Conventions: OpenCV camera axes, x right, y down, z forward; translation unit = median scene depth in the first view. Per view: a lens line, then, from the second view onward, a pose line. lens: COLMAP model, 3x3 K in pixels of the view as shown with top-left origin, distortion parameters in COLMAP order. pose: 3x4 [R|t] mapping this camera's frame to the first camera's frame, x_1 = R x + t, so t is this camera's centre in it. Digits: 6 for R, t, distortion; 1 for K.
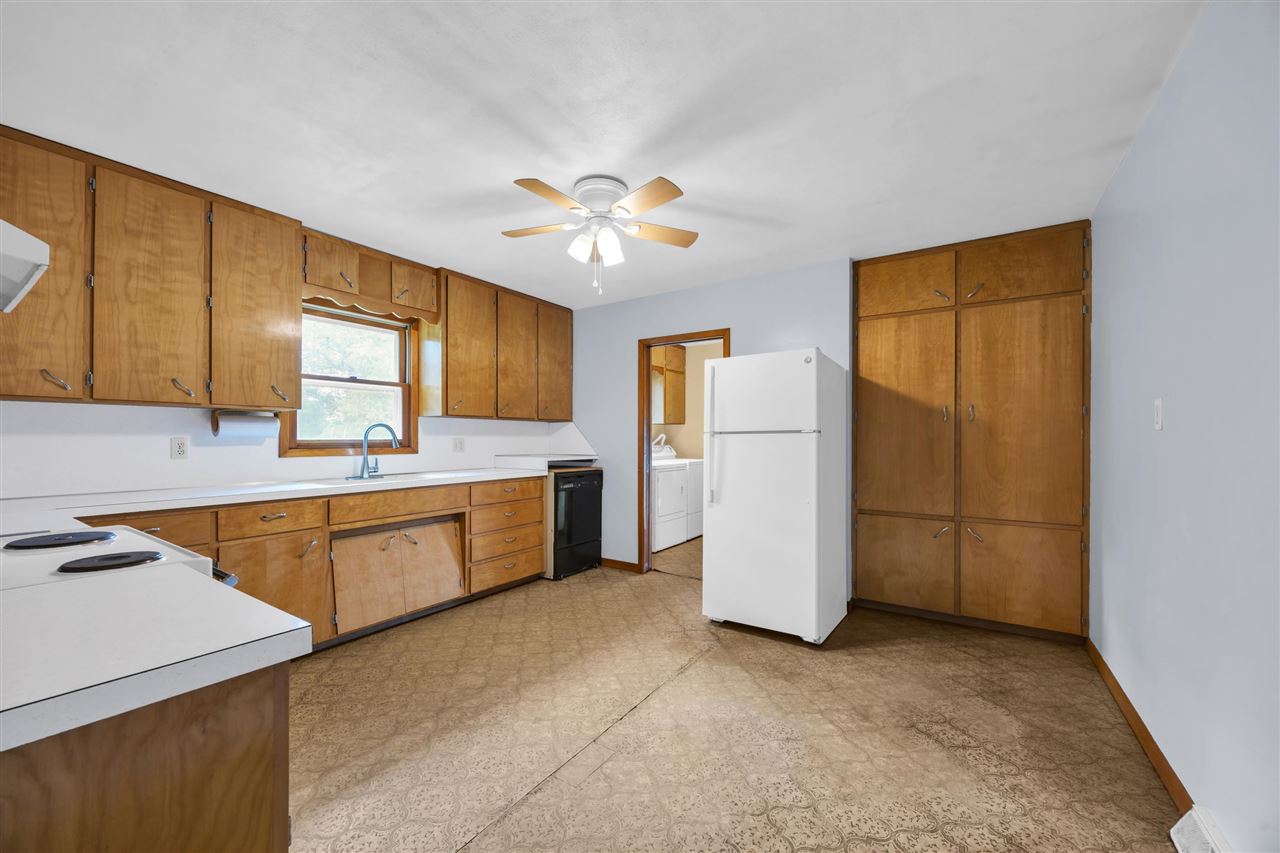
lens RADIAL K [[491.3, 0, 640.3], [0, 491.3, 436.3], [0, 0, 1]] dist [-0.000156, 0.000138]
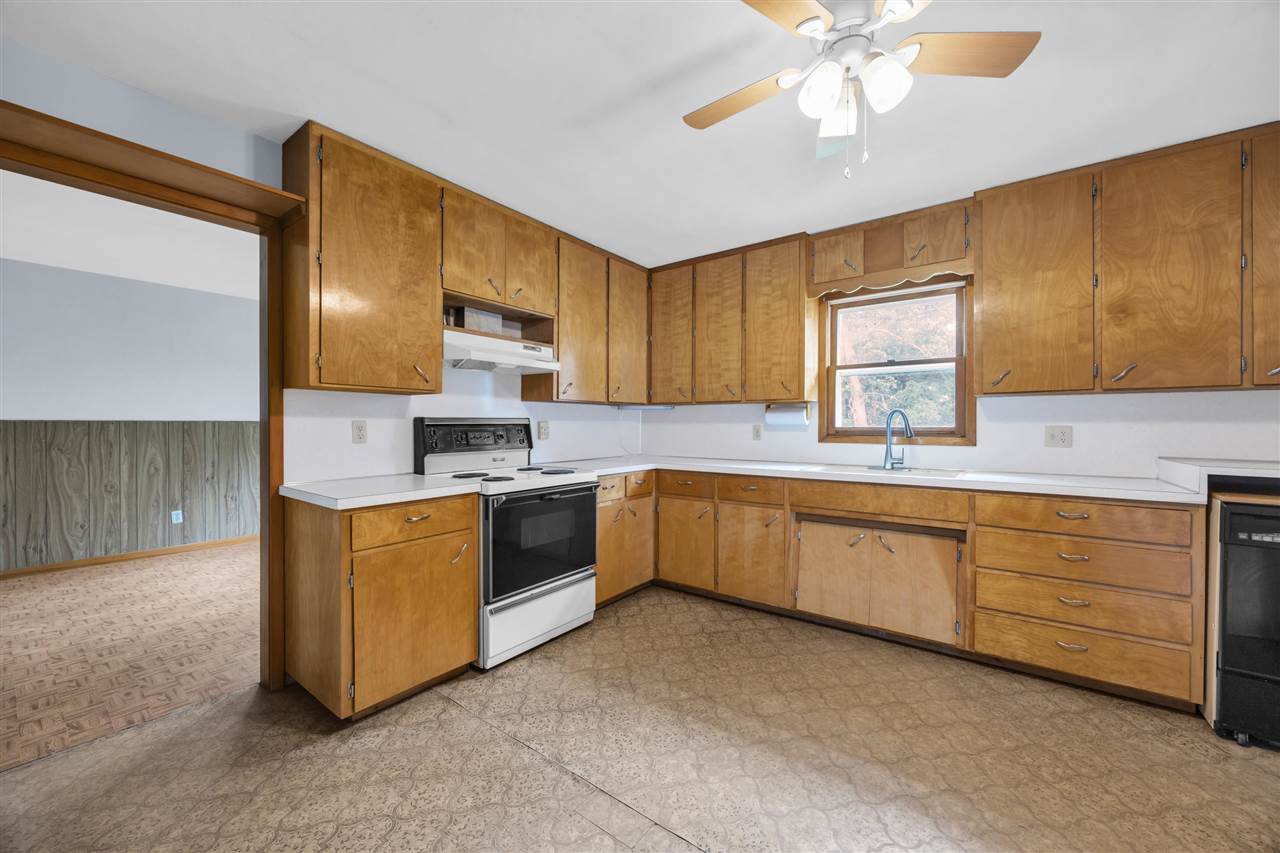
lens RADIAL K [[491.3, 0, 638.3], [0, 491.3, 423.0], [0, 0, 1]] dist [-0.000156, 0.000138]
pose [[-0.057642, -0.006171, -0.998318, 0.404071], [0.001107, 0.999980, -0.006245, 0.004750], [0.998337, -0.001465, -0.057634, 0.616774]]
